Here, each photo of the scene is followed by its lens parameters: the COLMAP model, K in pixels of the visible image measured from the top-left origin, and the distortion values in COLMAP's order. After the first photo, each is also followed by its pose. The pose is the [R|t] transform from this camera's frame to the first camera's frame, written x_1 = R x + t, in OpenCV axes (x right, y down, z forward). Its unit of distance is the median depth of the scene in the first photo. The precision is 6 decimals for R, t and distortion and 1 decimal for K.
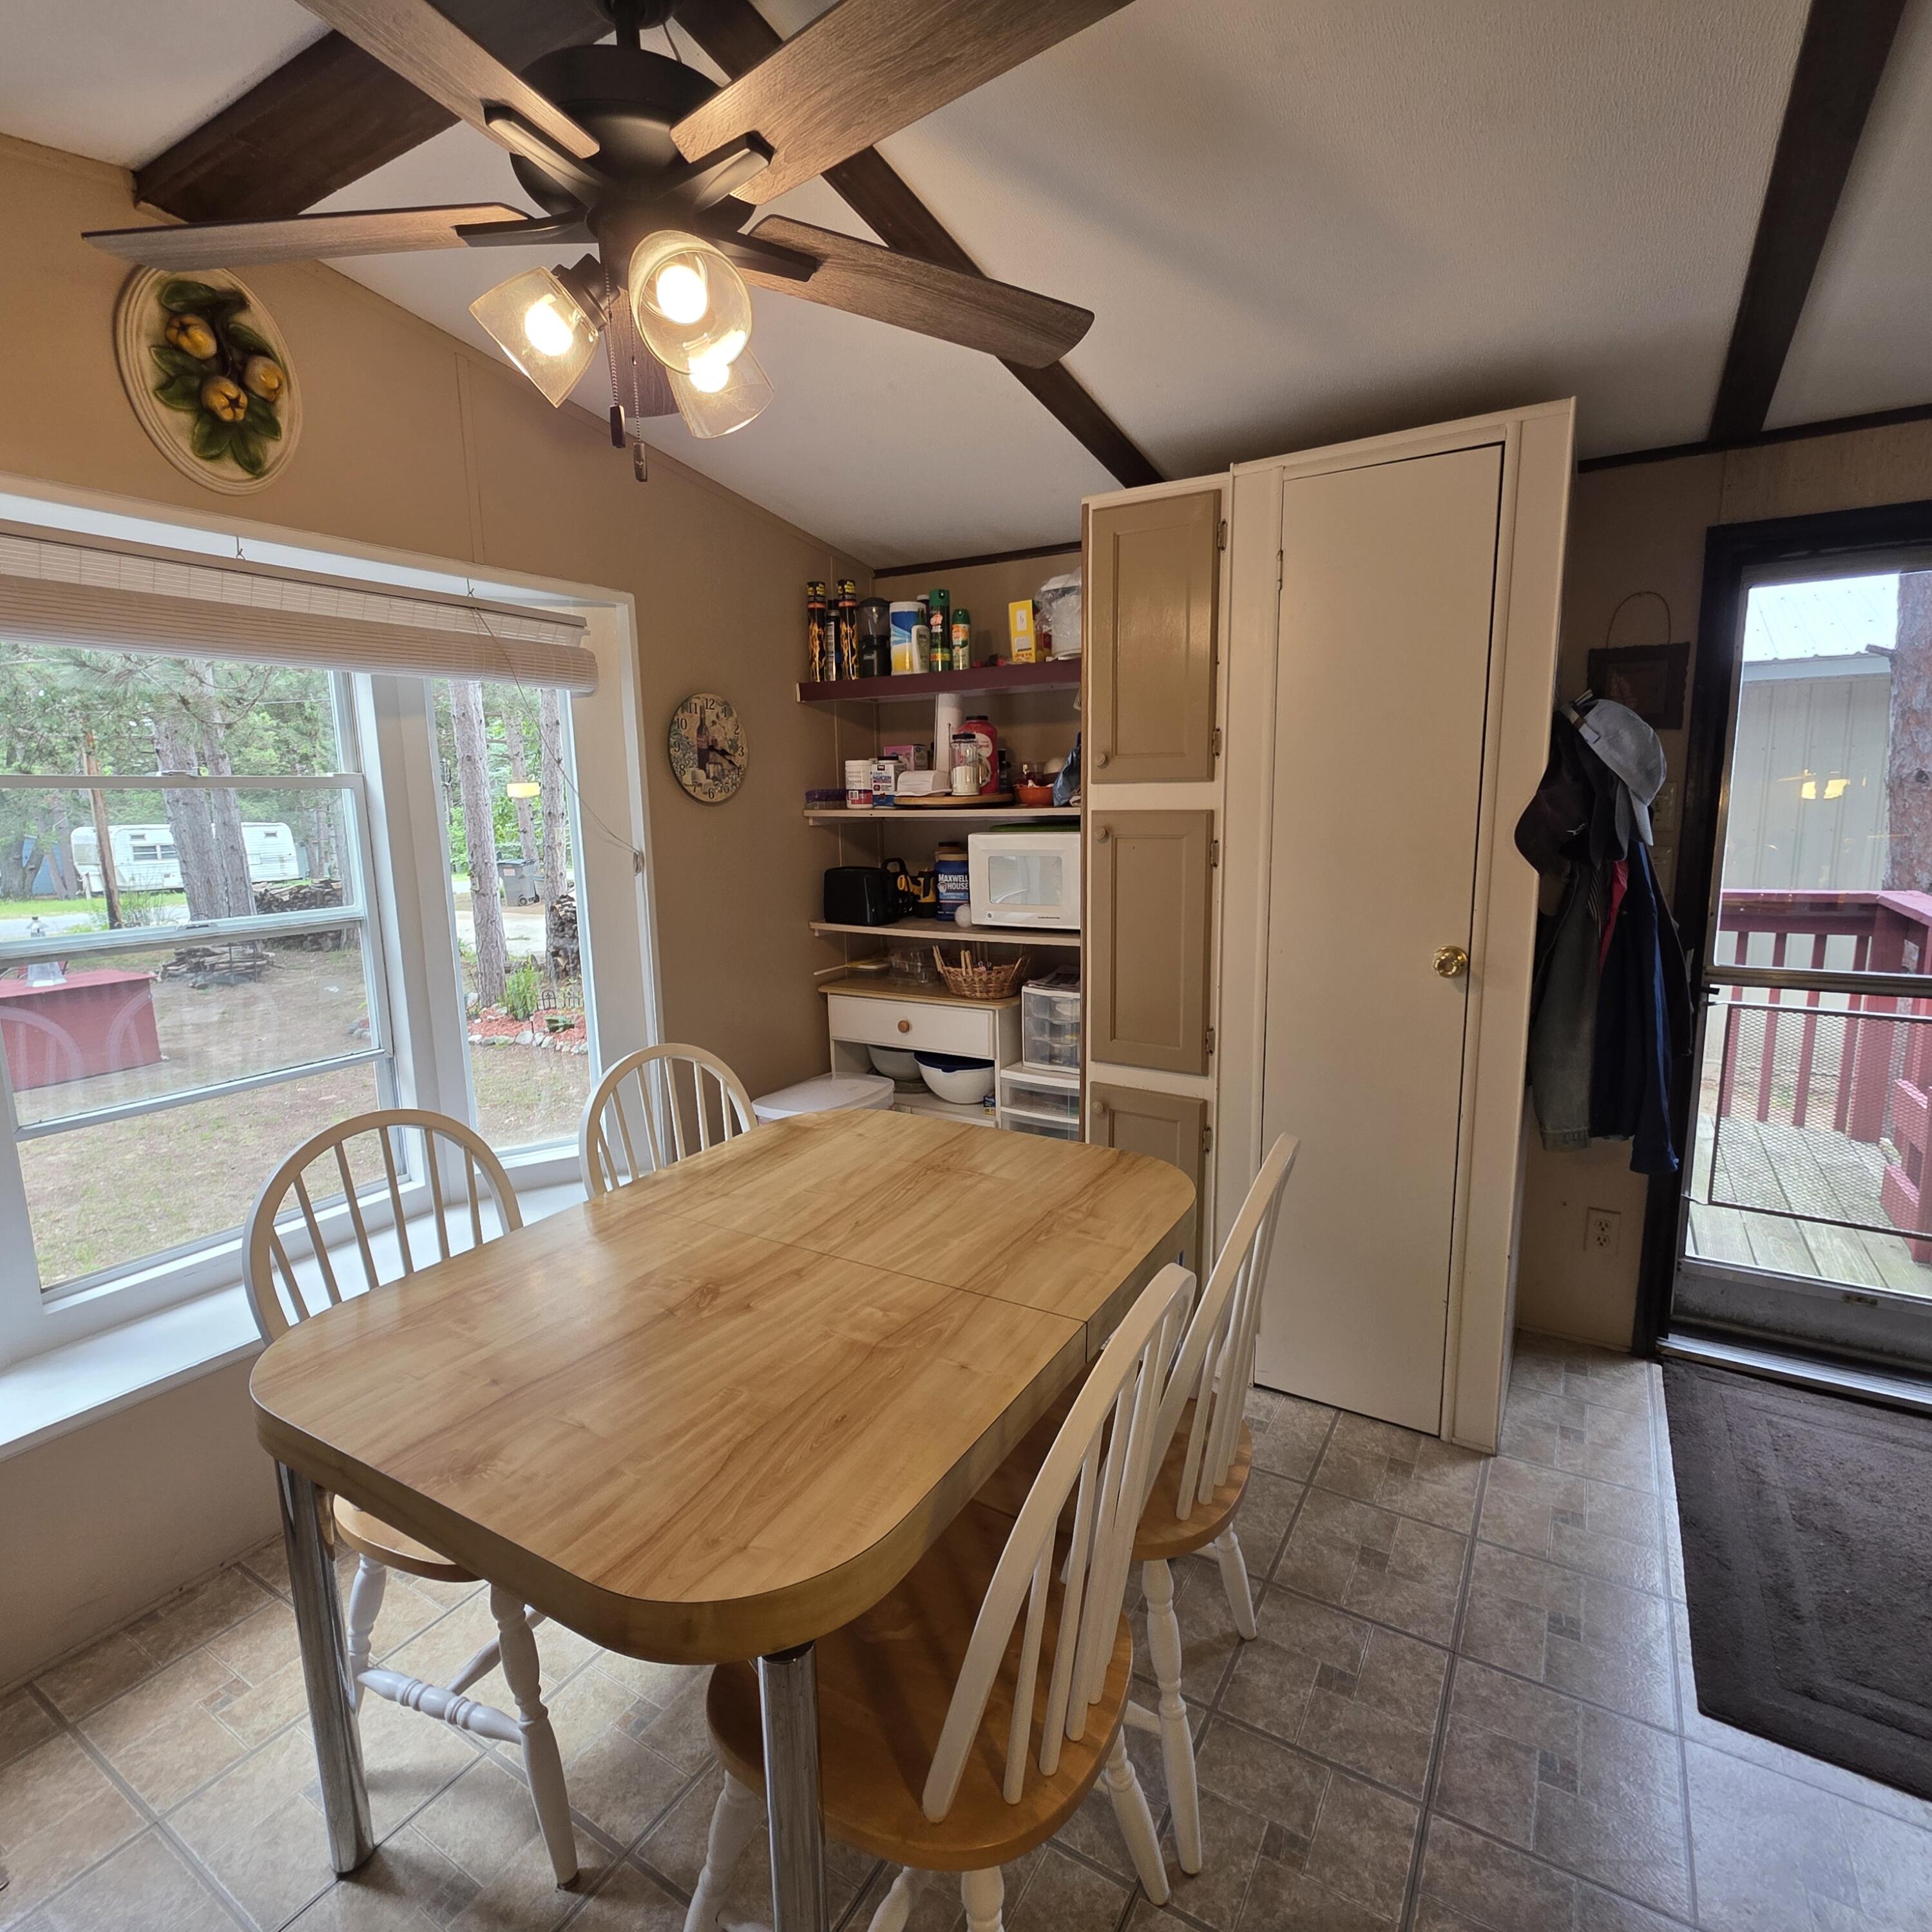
lens RADIAL K [[1039.3, 0, 957.9], [0, 1039.3, 961.3], [0, 0, 1]] dist [0.003514, 0.000053]
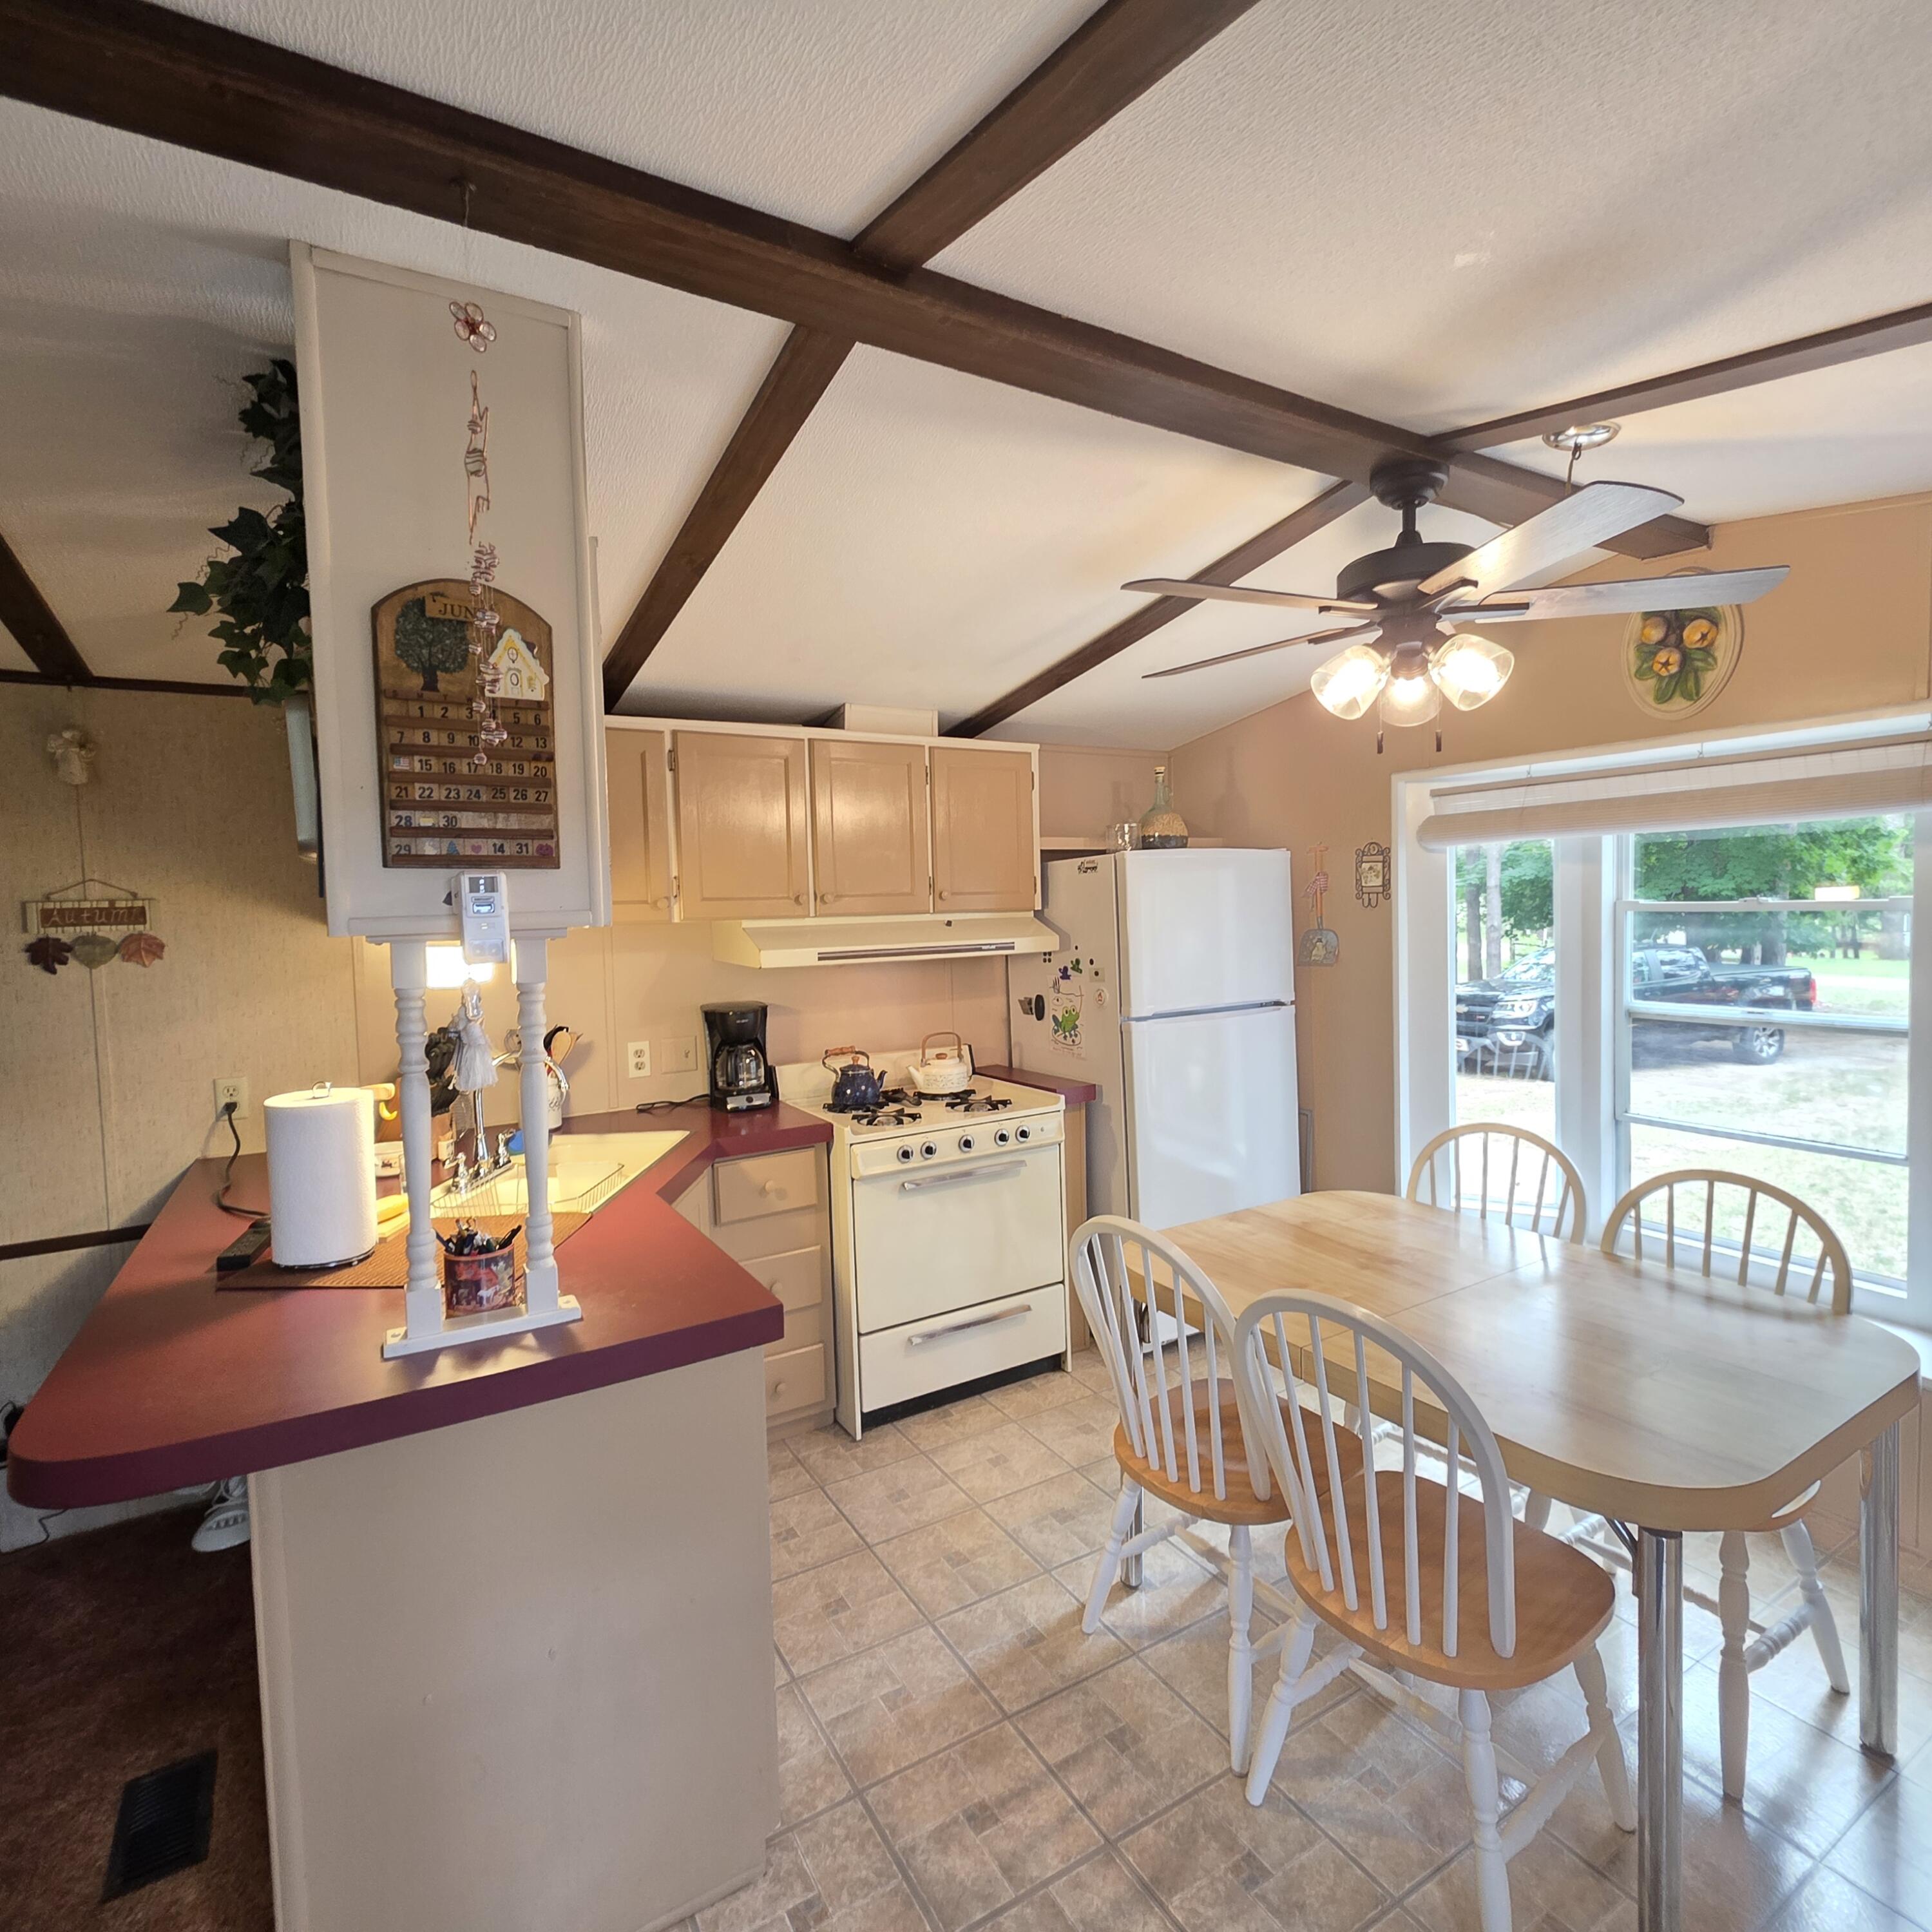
lens RADIAL K [[1013.5, 0, 972.0], [0, 1013.5, 962.2], [0, 0, 1]] dist [0.006294, -0.002702]
pose [[-0.463820, 0.080635, -0.882252, 1.254352], [-0.104036, 0.984002, 0.144629, -0.256671], [0.879800, 0.158867, -0.448011, 0.976553]]
